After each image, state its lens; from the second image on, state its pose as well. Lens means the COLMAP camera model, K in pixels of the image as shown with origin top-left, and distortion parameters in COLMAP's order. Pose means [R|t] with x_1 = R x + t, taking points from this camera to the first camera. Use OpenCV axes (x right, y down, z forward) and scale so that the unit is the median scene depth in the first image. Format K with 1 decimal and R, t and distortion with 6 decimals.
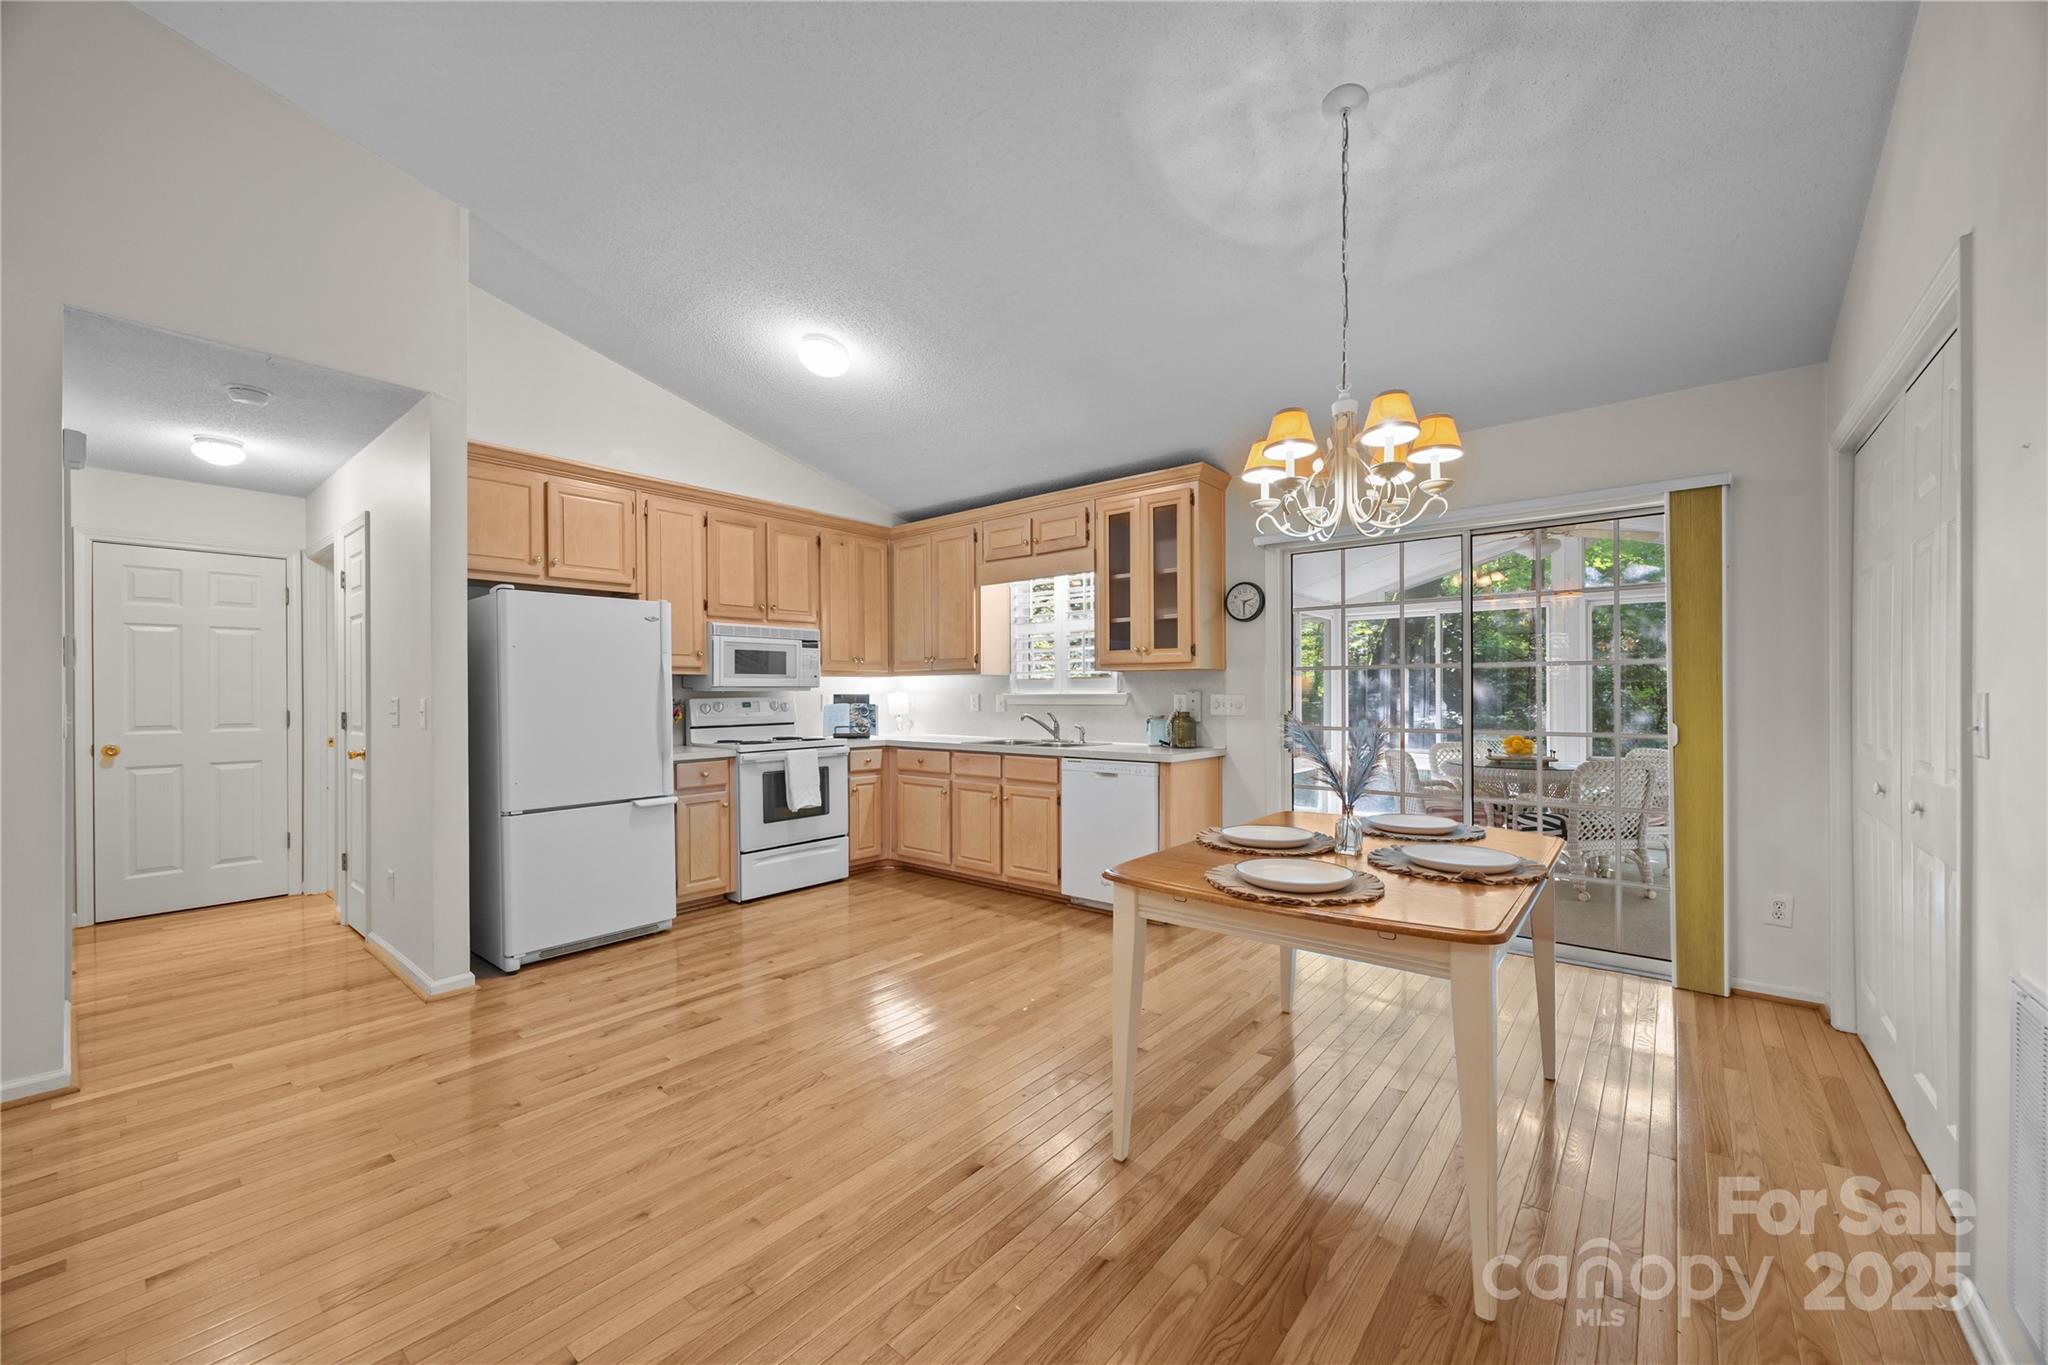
lens RADIAL K [[793.0, 0, 1035.0], [0, 793.0, 690.5], [0, 0, 1]] dist [0.000697, -0.000356]
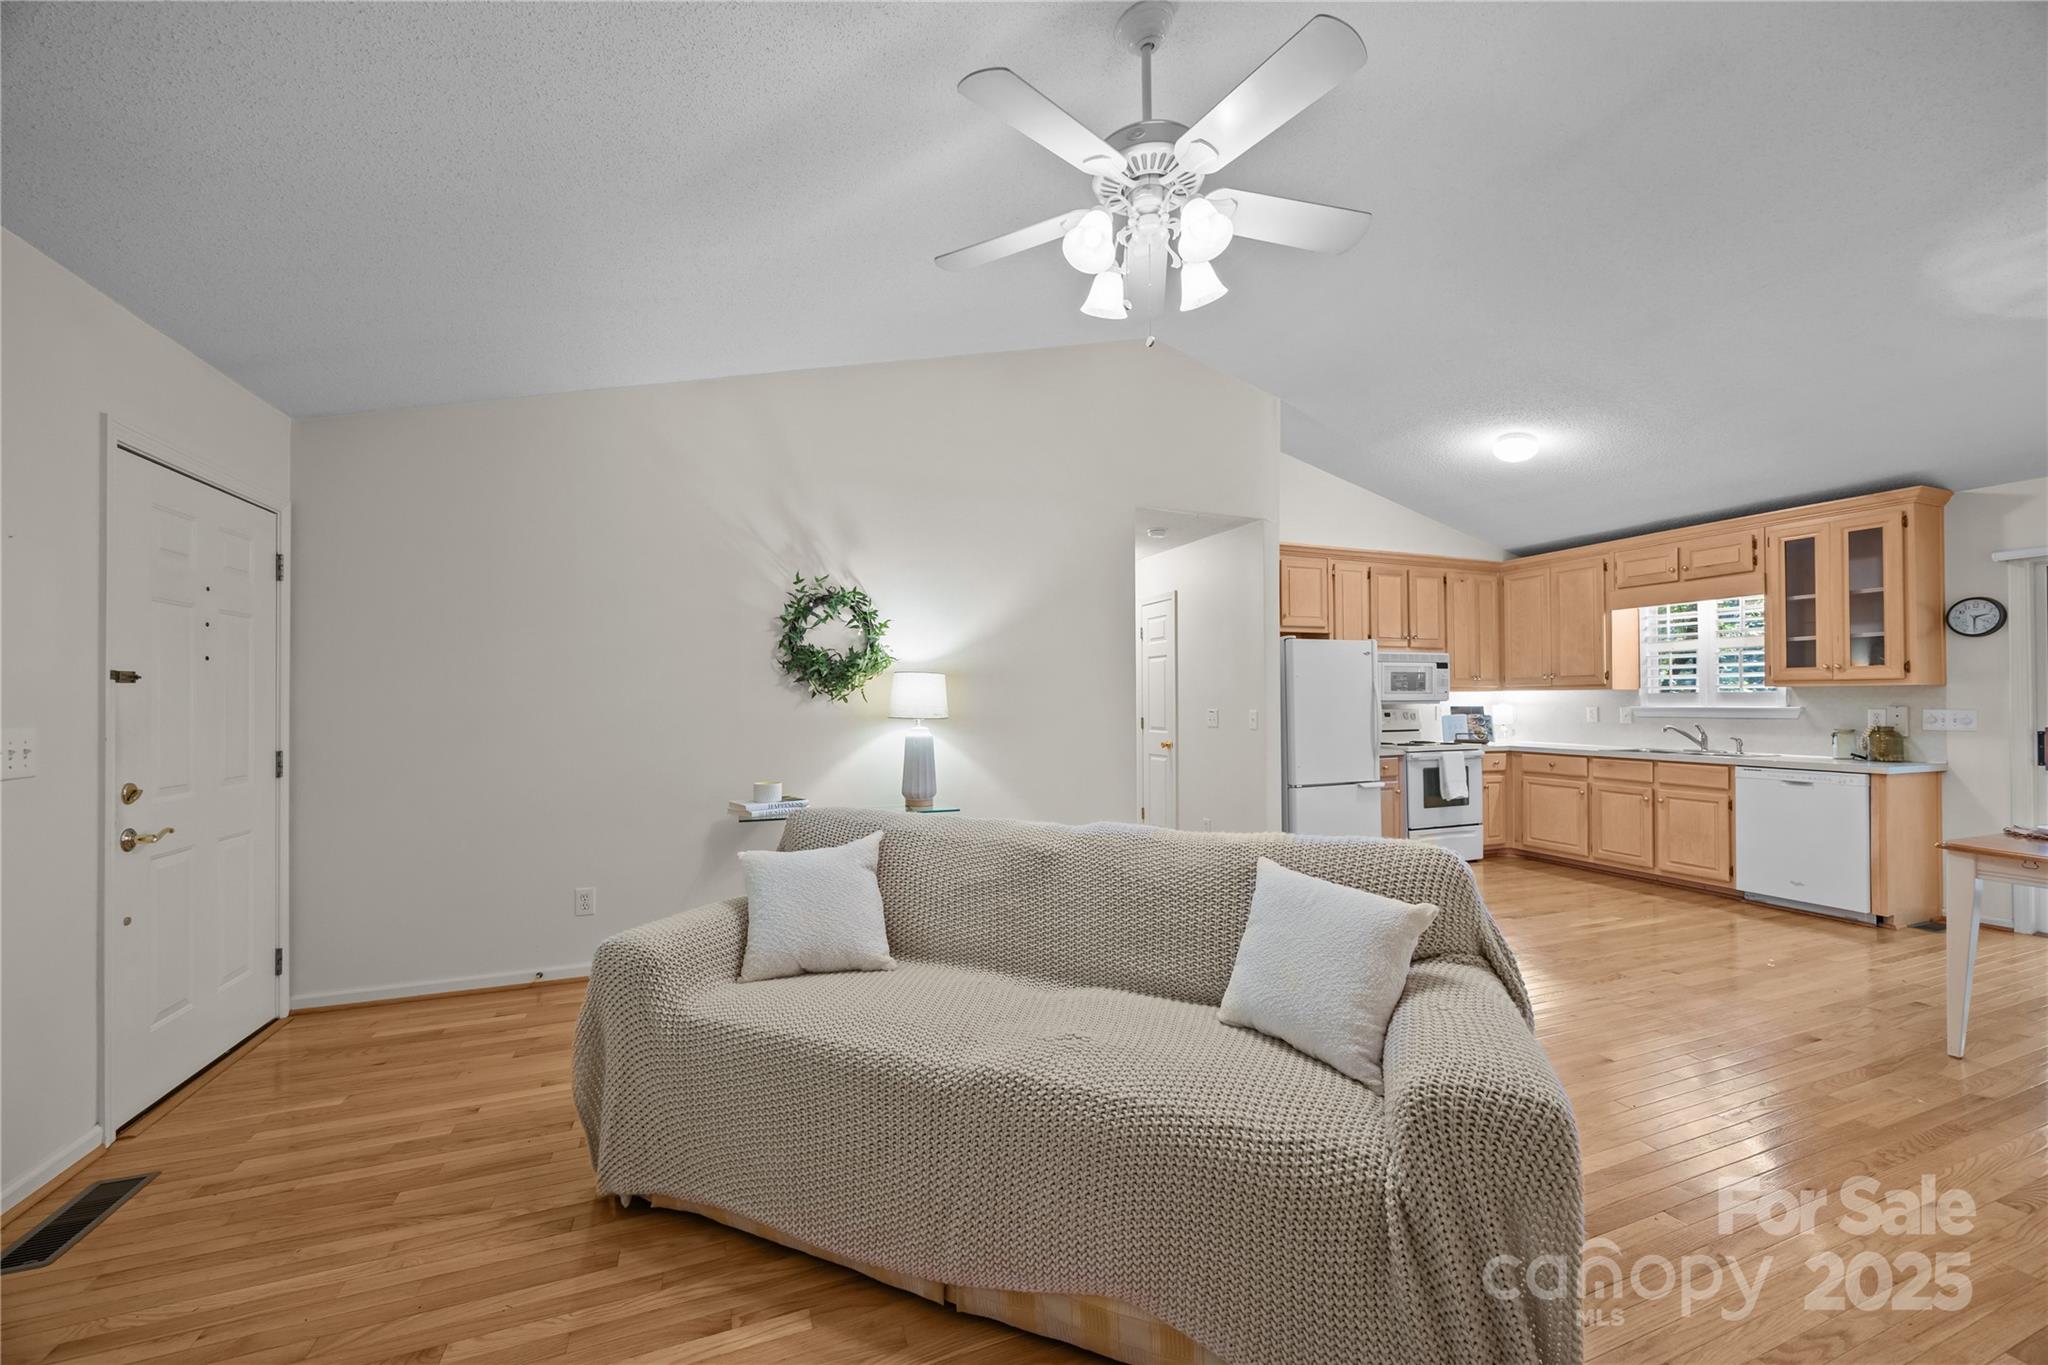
lens RADIAL K [[793.0, 0, 1027.1], [0, 793.0, 693.7], [0, 0, 1]] dist [0.000697, -0.000356]
pose [[0.871679, -0.003468, -0.490065, -0.267082], [0.001424, 0.999989, -0.004544, -0.011797], [0.490076, 0.003264, 0.871674, -0.421286]]
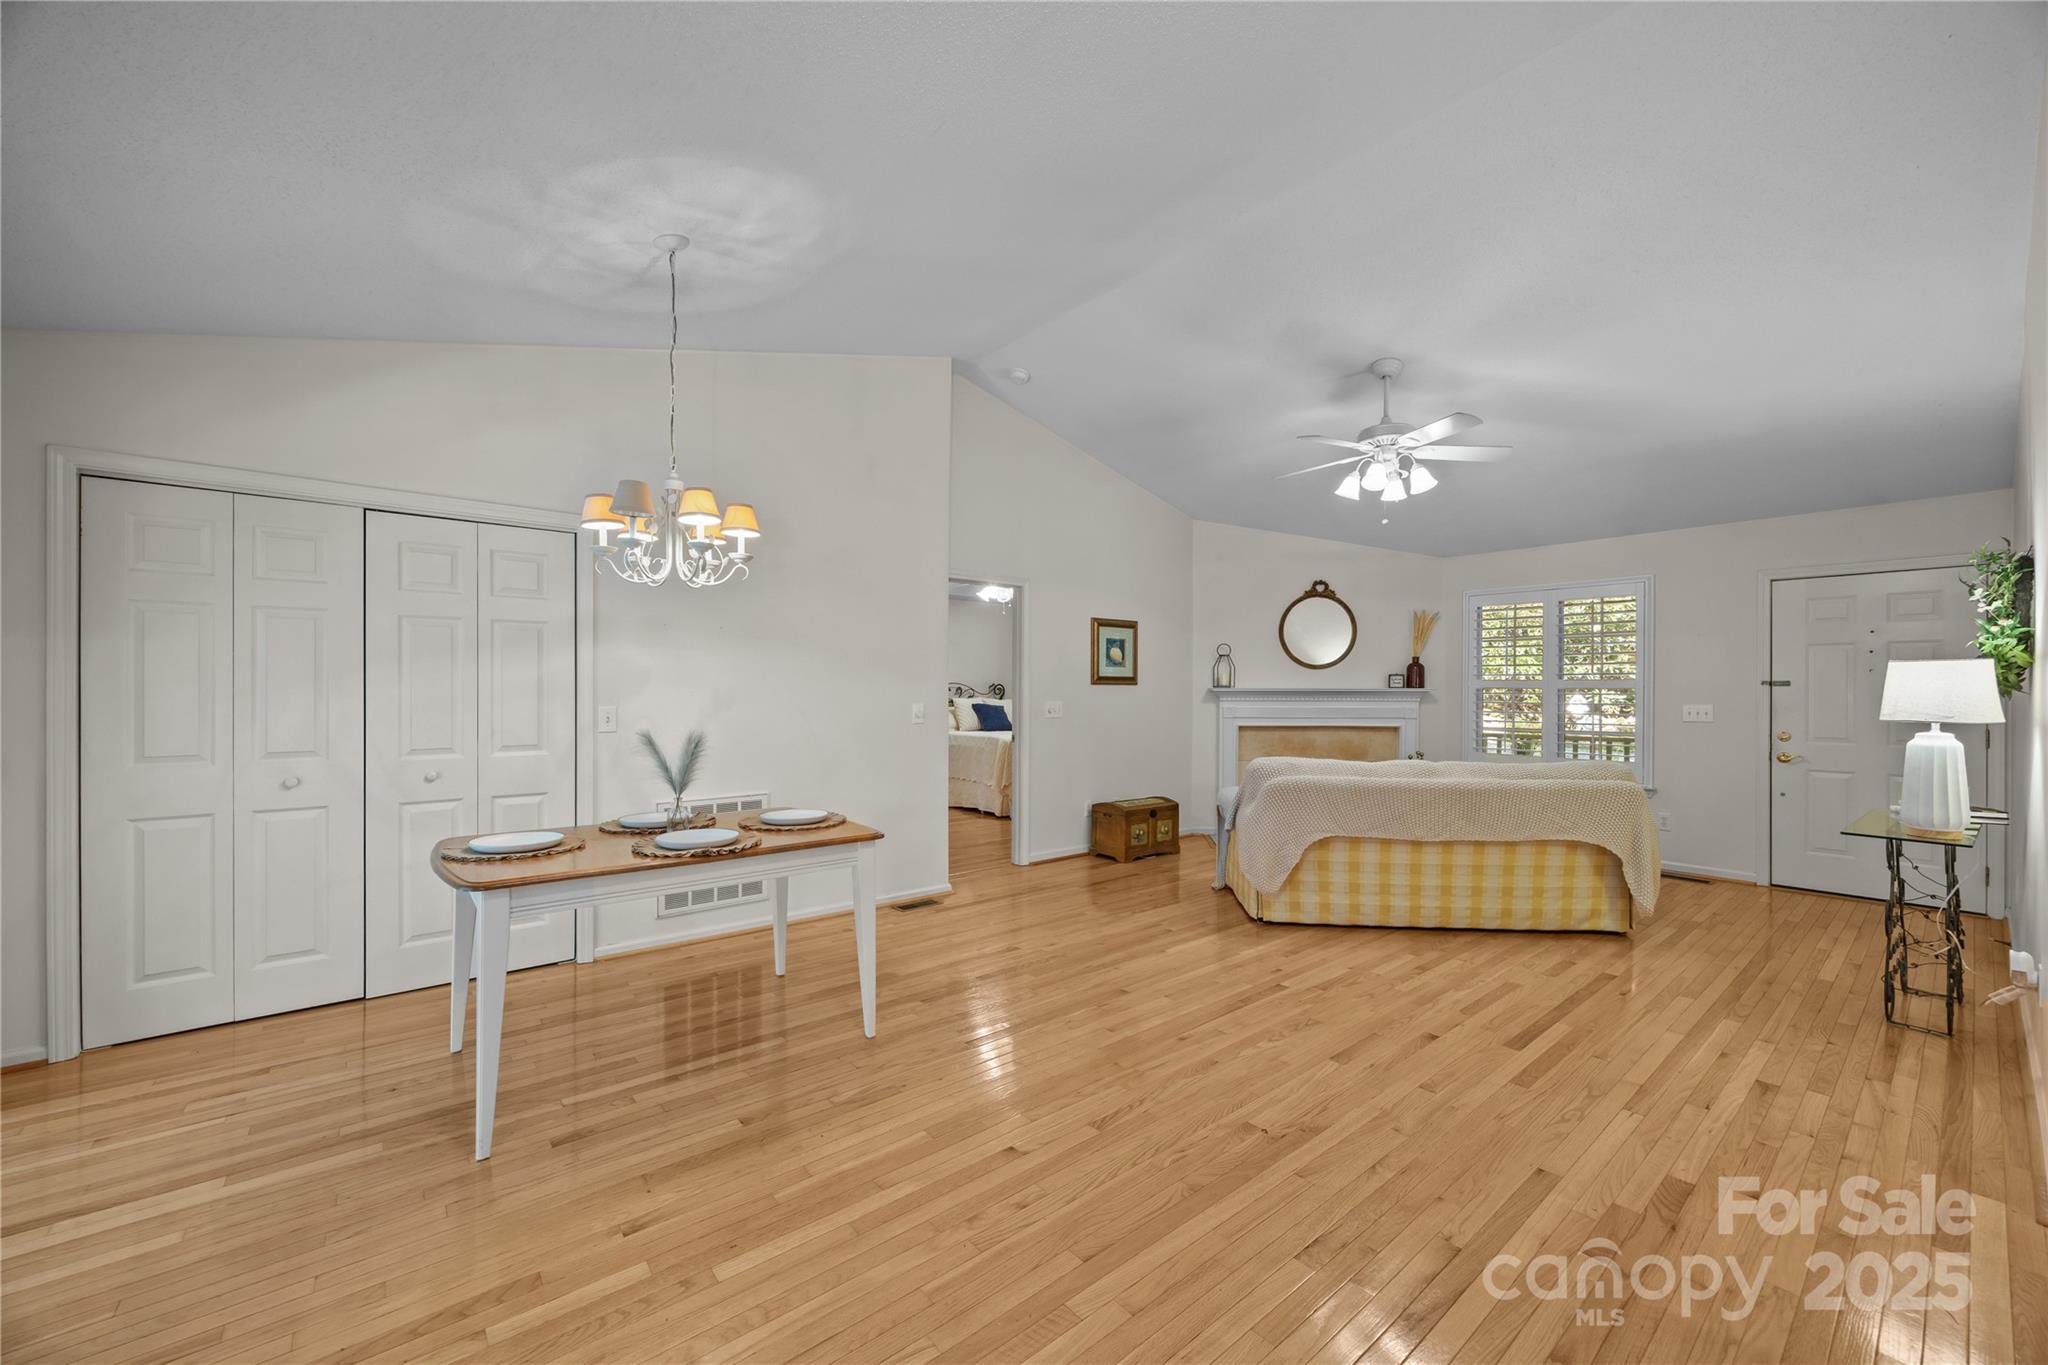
lens RADIAL K [[793.0, 0, 1025.4], [0, 793.0, 689.1], [0, 0, 1]] dist [0.000697, -0.000356]
pose [[-0.980019, 0.006387, 0.198803, 0.005744], [0.005283, 0.999968, -0.006086, -0.029500], [-0.198835, -0.004914, -0.980021, 5.222700]]
